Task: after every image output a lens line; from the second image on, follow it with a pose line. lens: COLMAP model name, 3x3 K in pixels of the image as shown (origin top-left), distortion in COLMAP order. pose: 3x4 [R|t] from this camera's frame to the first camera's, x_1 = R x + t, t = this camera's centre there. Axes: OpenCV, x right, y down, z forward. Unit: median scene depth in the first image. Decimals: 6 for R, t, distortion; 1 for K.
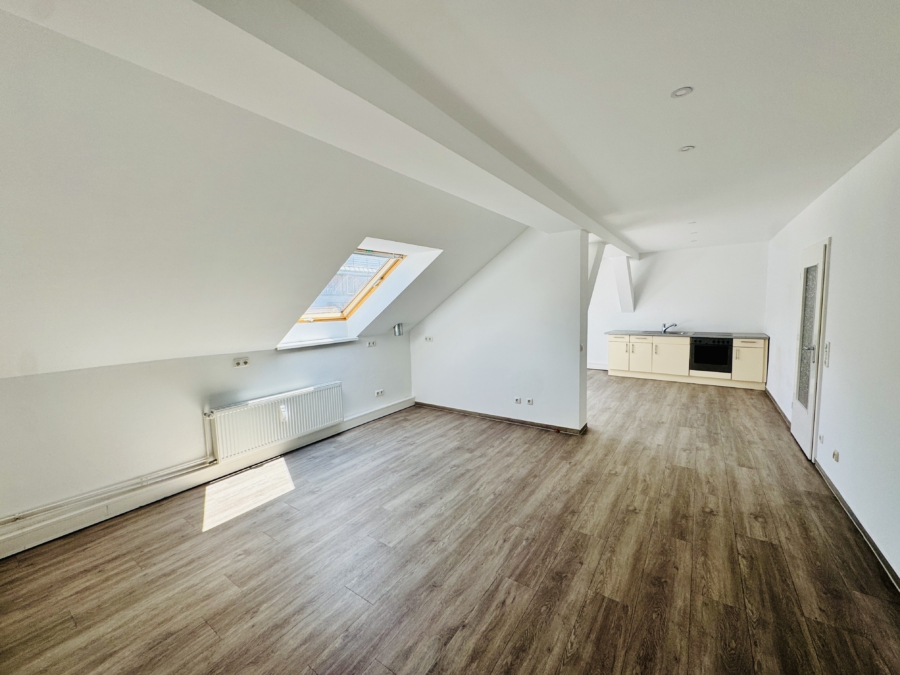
lens RADIAL K [[358.2, 0, 450.0], [0, 358.2, 337.9], [0, 0, 1]] dist [-0.000574, 0.000119]
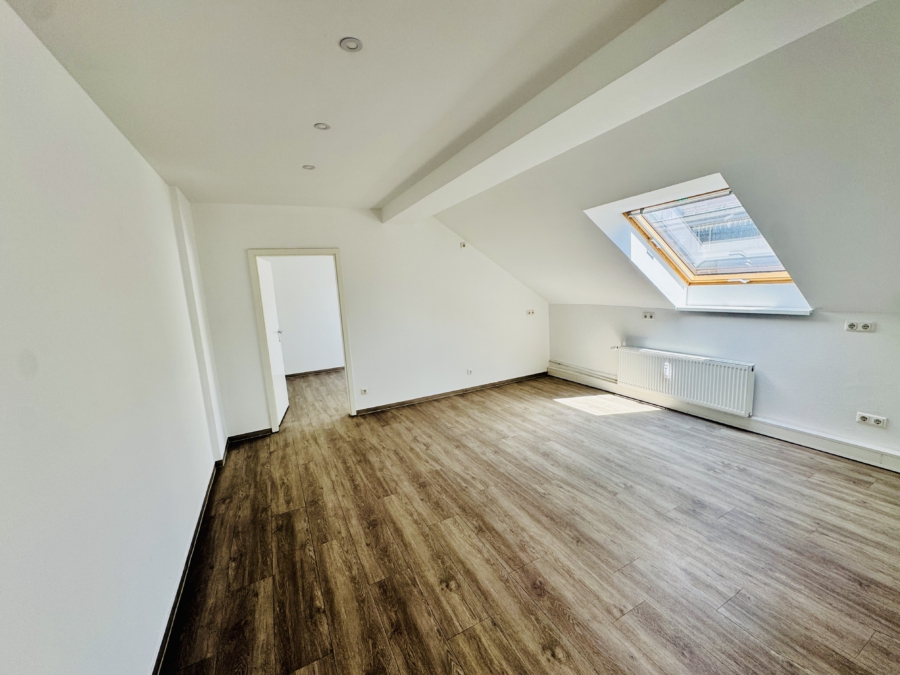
lens RADIAL K [[358.2, 0, 450.7], [0, 358.2, 337.7], [0, 0, 1]] dist [-0.000574, 0.000119]
pose [[-0.465195, 0.184071, -0.865859, 0.798066], [-0.010097, 0.976974, 0.213118, -0.112773], [0.885151, 0.107884, -0.452625, 0.982510]]
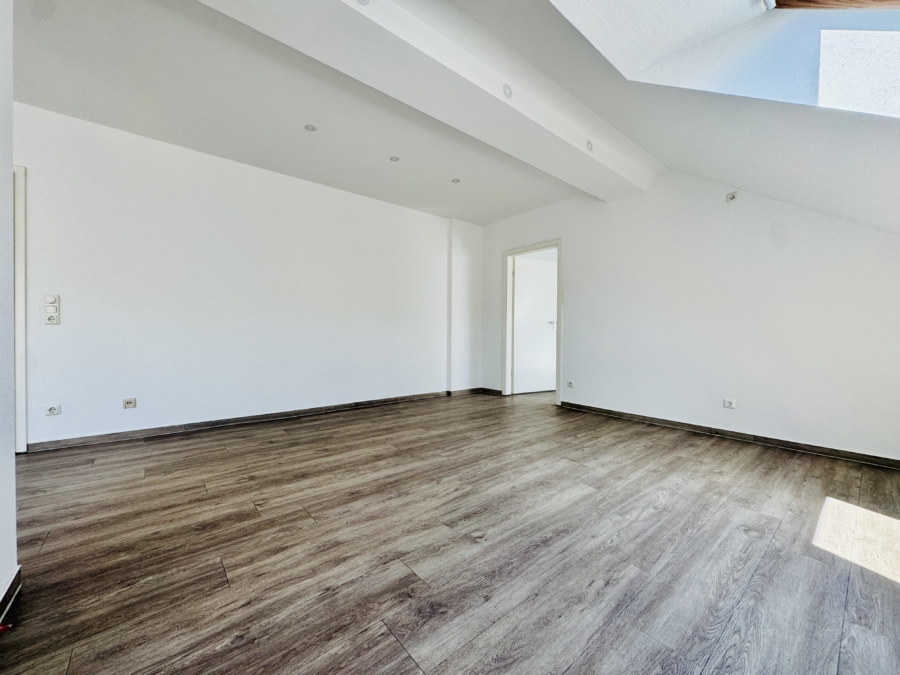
lens RADIAL K [[358.2, 0, 448.4], [0, 358.2, 332.6], [0, 0, 1]] dist [-0.000574, 0.000119]
pose [[-0.963702, 0.020042, 0.266228, -0.080608], [0.043187, 0.995748, 0.081369, 0.064644], [-0.263466, 0.089914, -0.960469, 1.422157]]
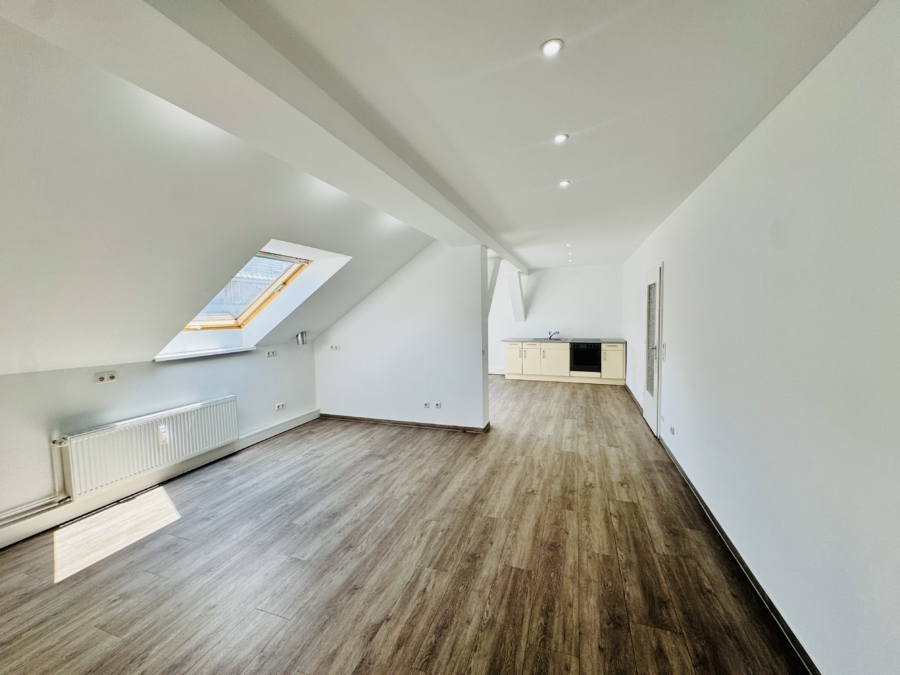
lens RADIAL K [[358.2, 0, 450.1], [0, 358.2, 338.5], [0, 0, 1]] dist [-0.000574, 0.000119]
pose [[0.963393, -0.011044, 0.267866, -0.028280], [0.019060, 0.999444, -0.027345, 0.016066], [-0.267415, 0.031450, 0.963068, -0.031171]]
